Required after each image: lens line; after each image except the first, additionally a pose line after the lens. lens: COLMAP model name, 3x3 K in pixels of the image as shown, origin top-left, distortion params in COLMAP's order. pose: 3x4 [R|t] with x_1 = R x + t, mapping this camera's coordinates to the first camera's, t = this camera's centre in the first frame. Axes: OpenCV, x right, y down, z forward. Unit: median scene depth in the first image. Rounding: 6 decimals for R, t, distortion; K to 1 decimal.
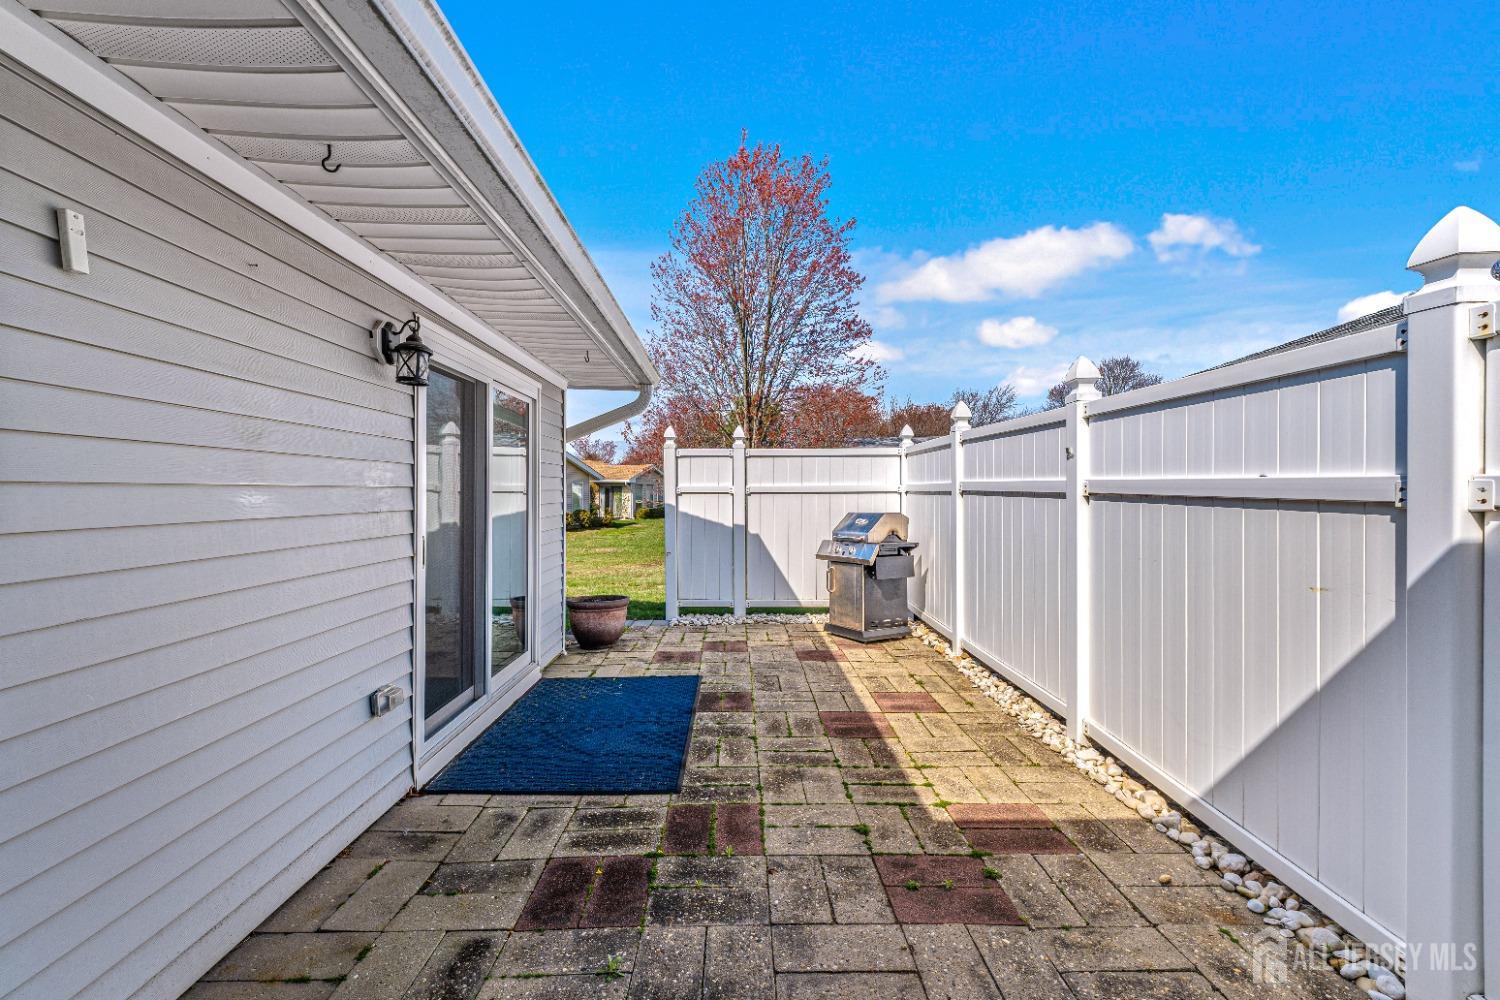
lens RADIAL K [[655.8, 0, 750.0], [0, 655.8, 500.0], [0, 0, 1]] dist [-0.000585, -0.000101]
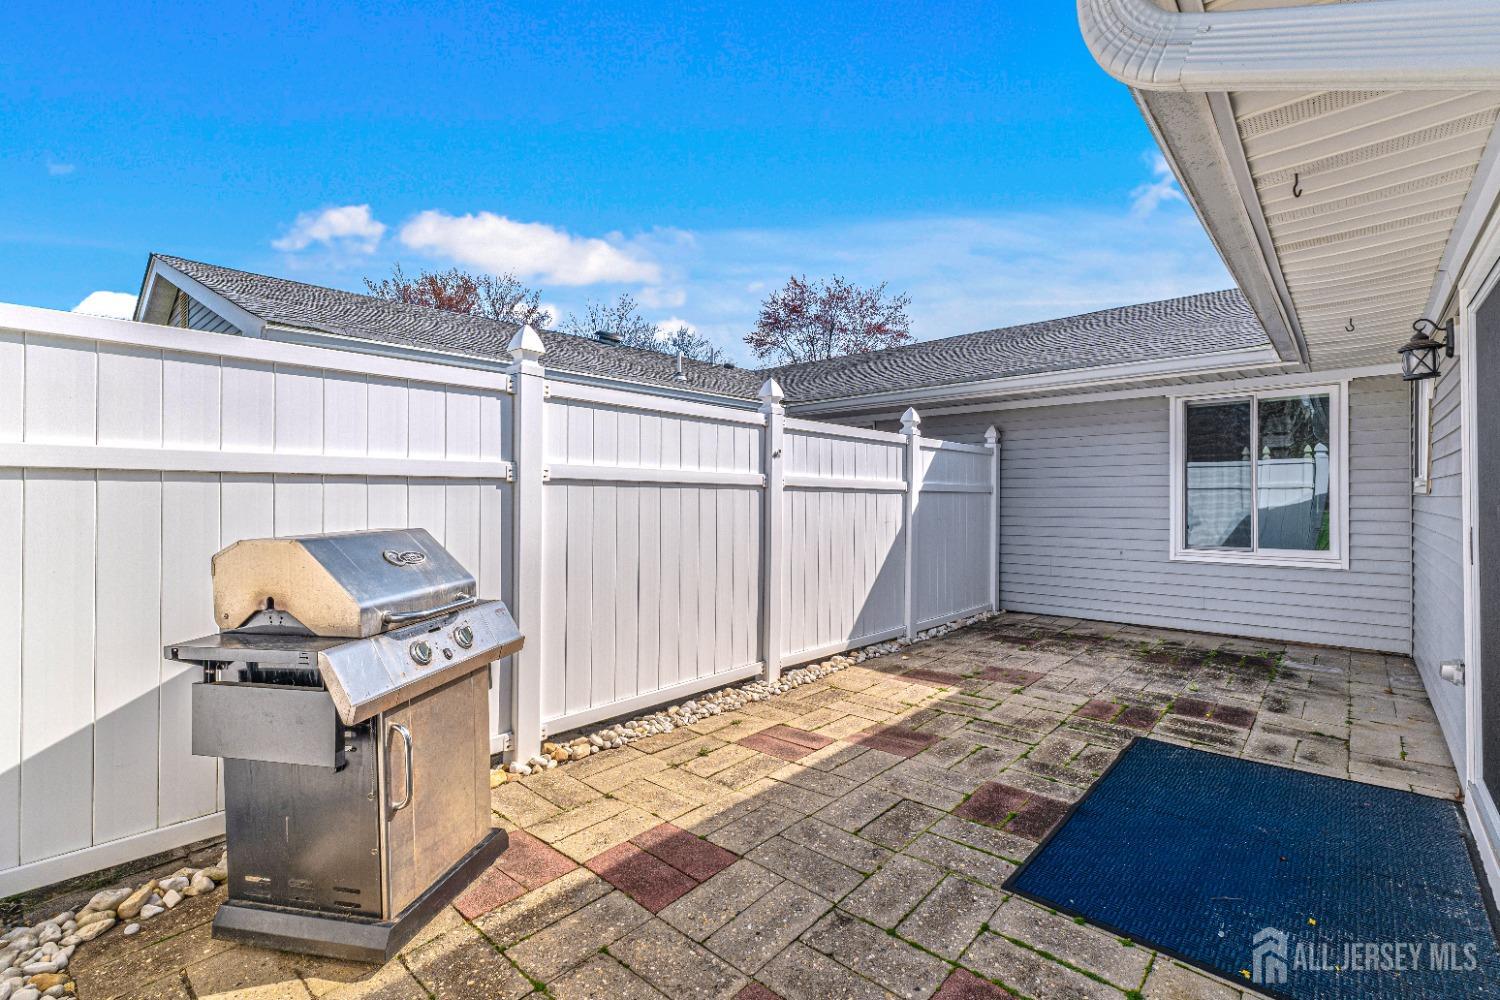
lens RADIAL K [[655.8, 0, 750.0], [0, 655.8, 500.0], [0, 0, 1]] dist [-0.000585, -0.000101]
pose [[-0.724529, -0.000278, 0.689244, -0.373877], [0.013647, 0.999798, 0.014749, -0.003932], [-0.689109, 0.020092, -0.724379, 2.095991]]
